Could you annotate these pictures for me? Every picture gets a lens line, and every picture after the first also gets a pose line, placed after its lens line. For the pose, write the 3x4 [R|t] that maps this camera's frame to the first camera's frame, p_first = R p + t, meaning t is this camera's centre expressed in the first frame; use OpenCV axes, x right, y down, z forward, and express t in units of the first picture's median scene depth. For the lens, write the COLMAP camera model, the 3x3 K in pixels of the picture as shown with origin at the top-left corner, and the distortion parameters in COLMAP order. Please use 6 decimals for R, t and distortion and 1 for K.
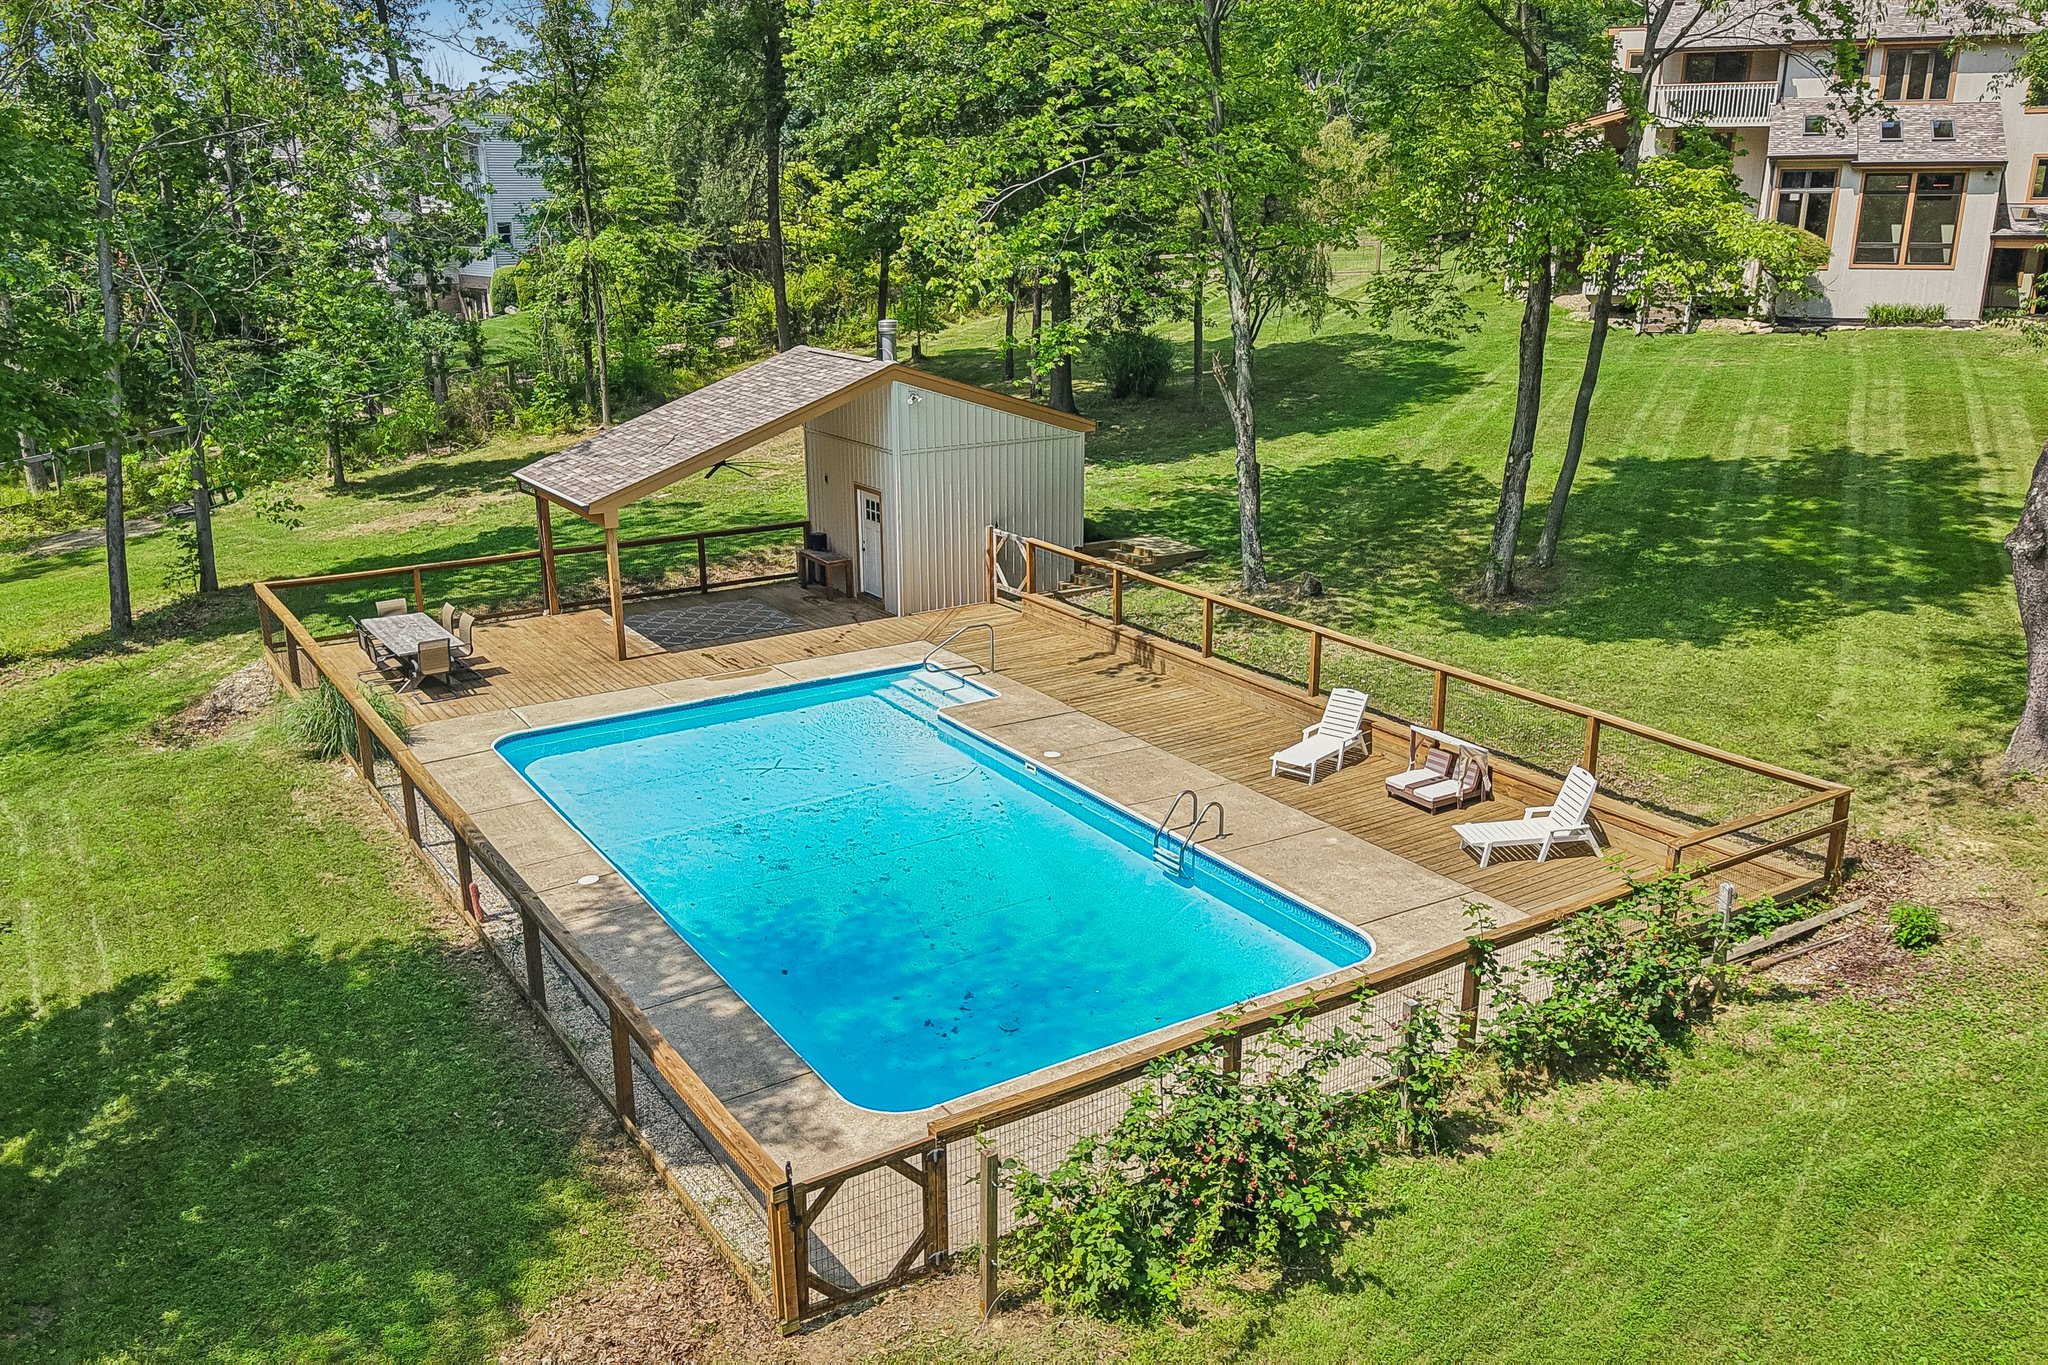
lens RADIAL K [[1637.9, 0, 1003.9], [0, 1637.9, 701.2], [0, 0, 1]] dist [0.021400, -0.026464]
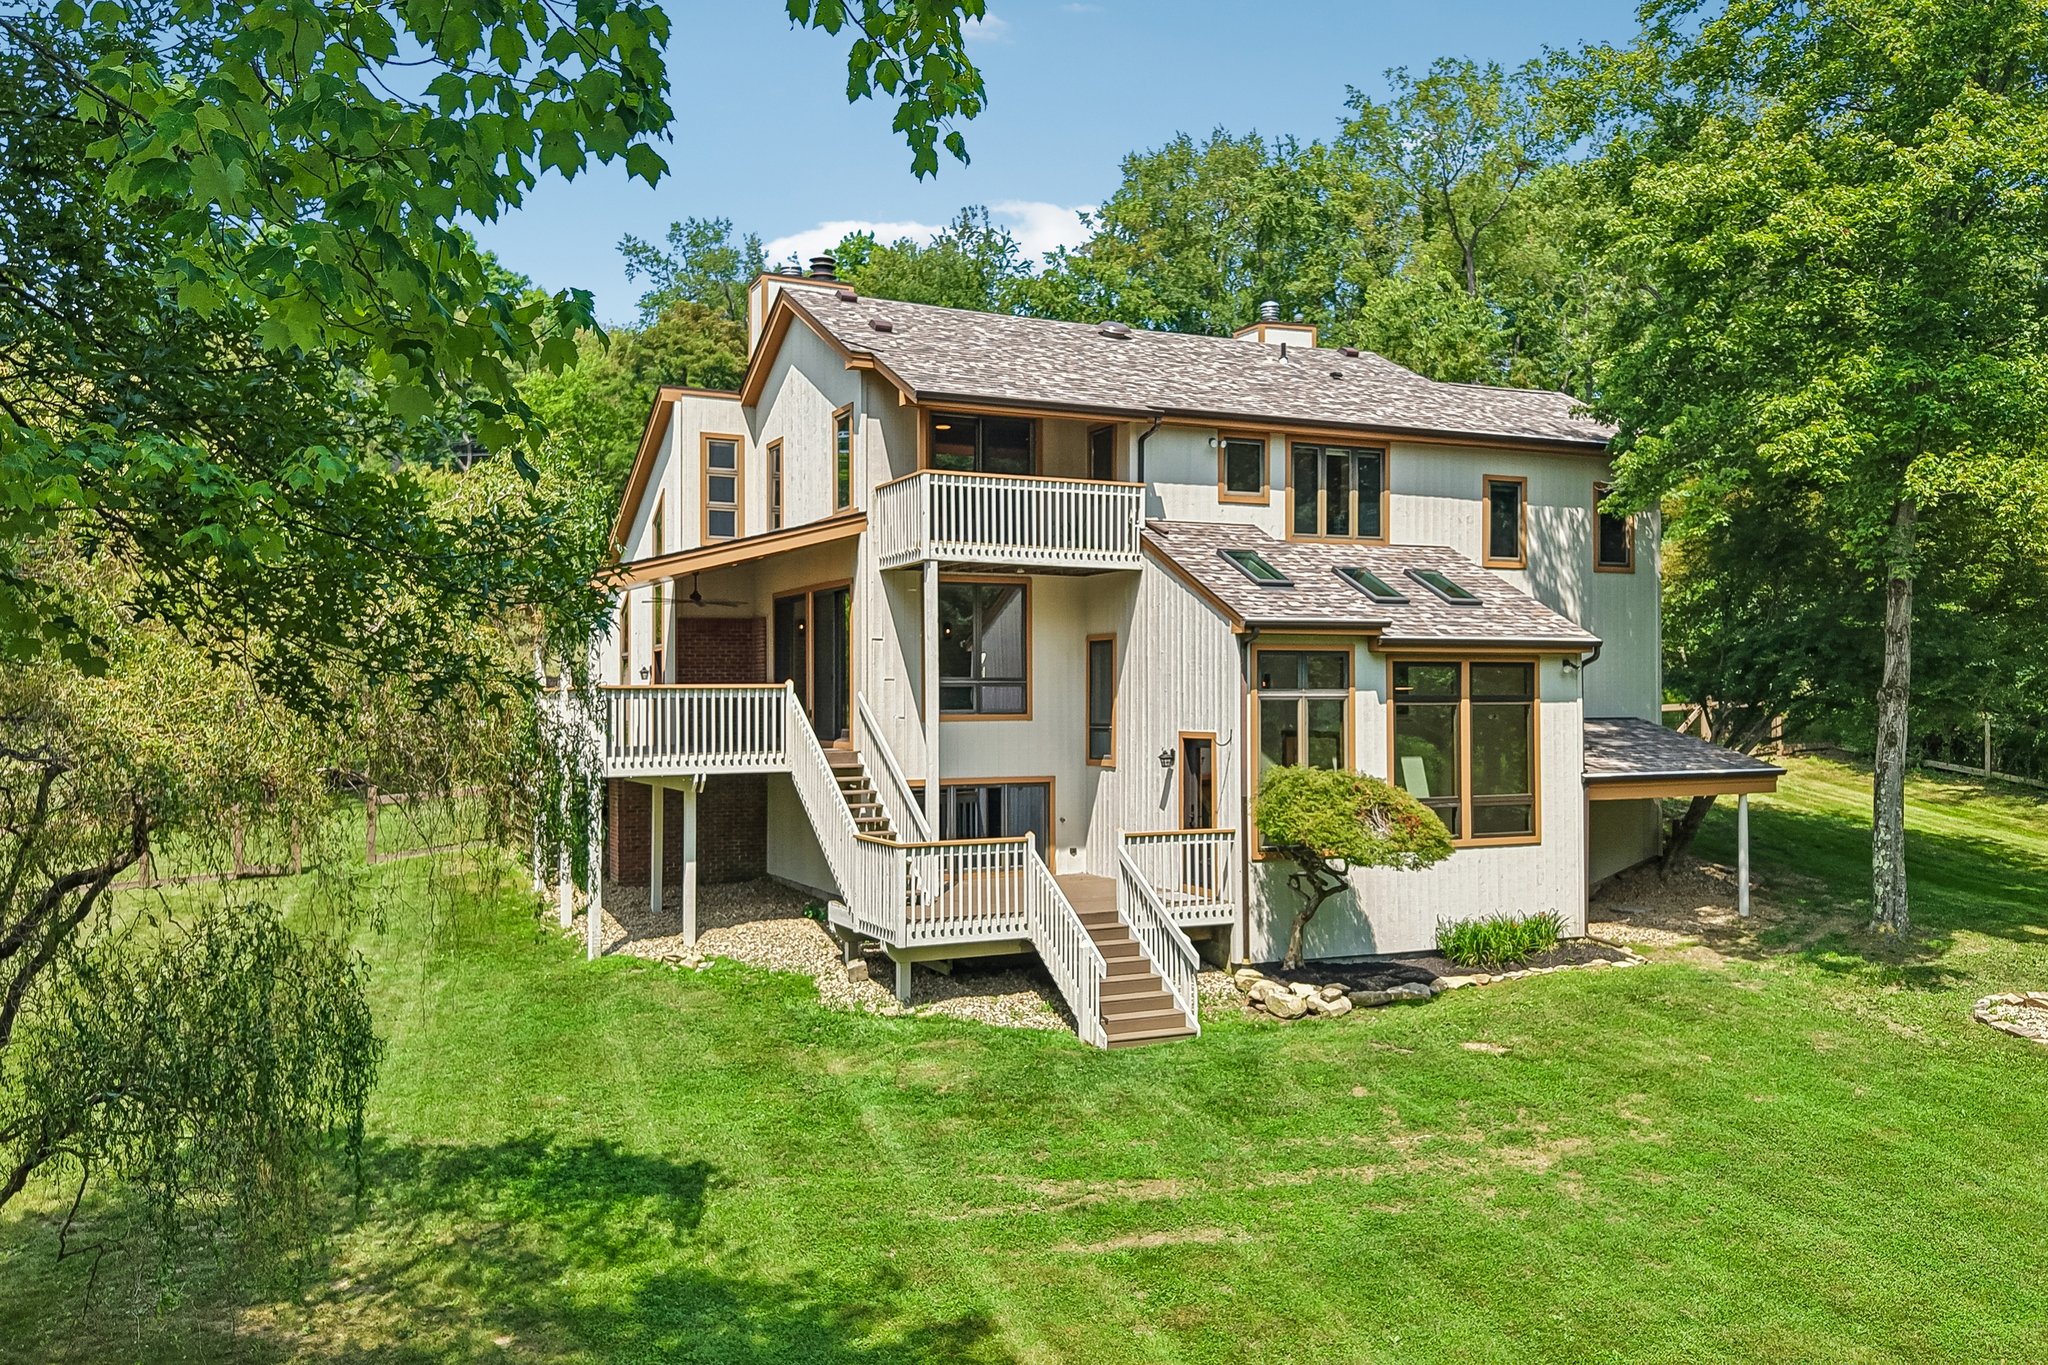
lens RADIAL K [[1637.9, 0, 998.0], [0, 1637.9, 686.7], [0, 0, 1]] dist [0.021400, -0.026464]
pose [[0.682125, 0.009734, 0.731171, 0.110013], [0.219660, 0.951002, -0.217586, -0.287336], [-0.697463, 0.309030, 0.646564, 0.946295]]
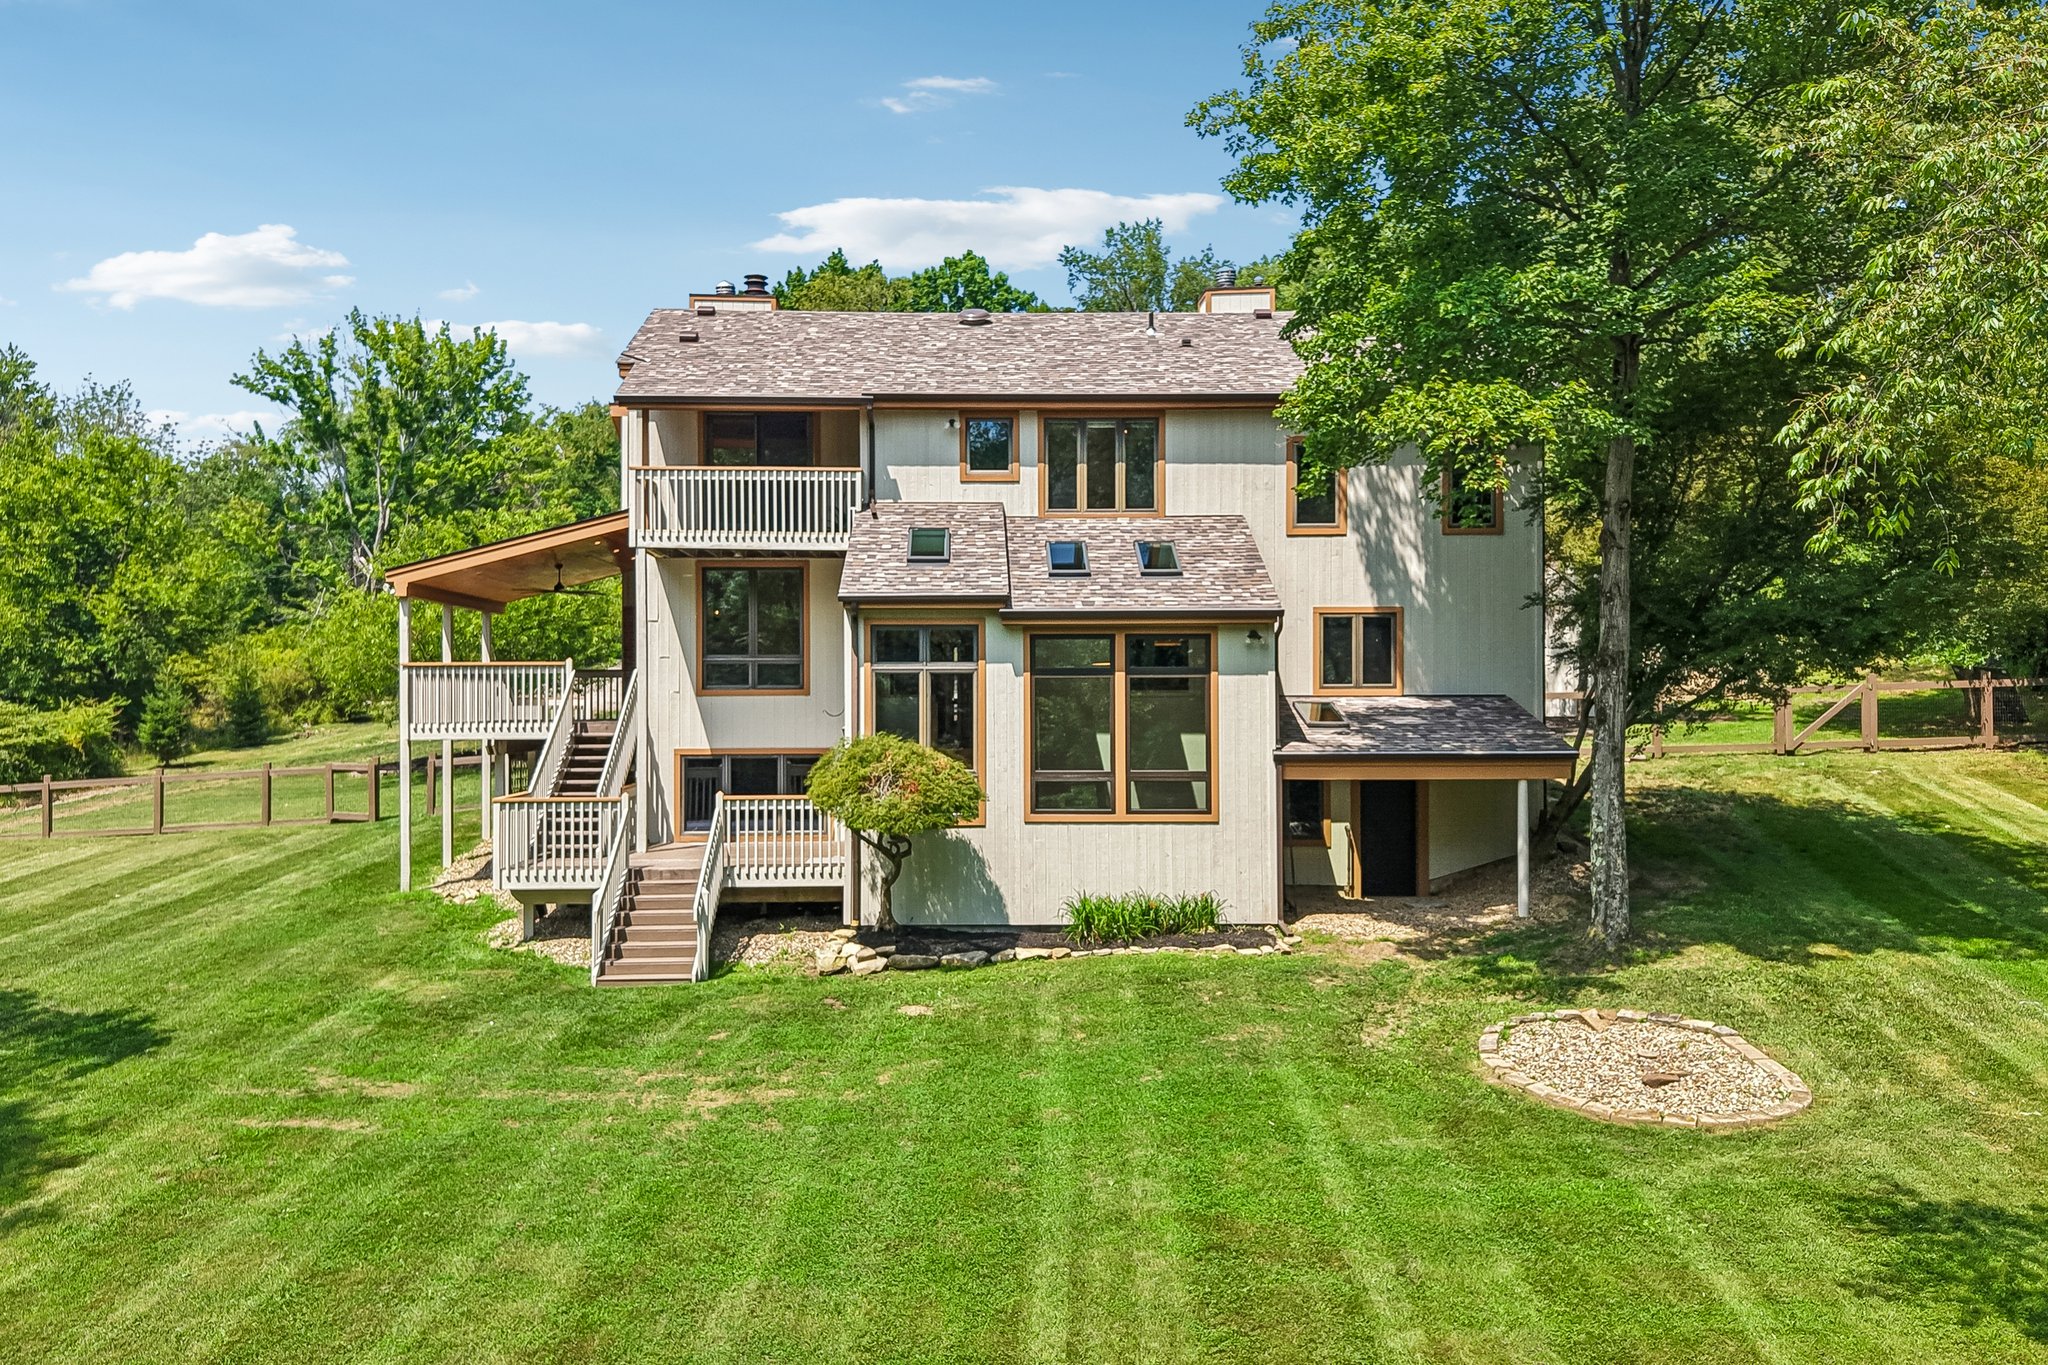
lens RADIAL K [[1637.9, 0, 984.8], [0, 1637.9, 690.8], [0, 0, 1]] dist [0.021400, -0.026464]
pose [[0.922764, 0.005513, 0.385327, 0.399769], [0.112646, 0.952367, -0.283385, -0.208044], [-0.368535, 0.304903, 0.878189, 0.719184]]
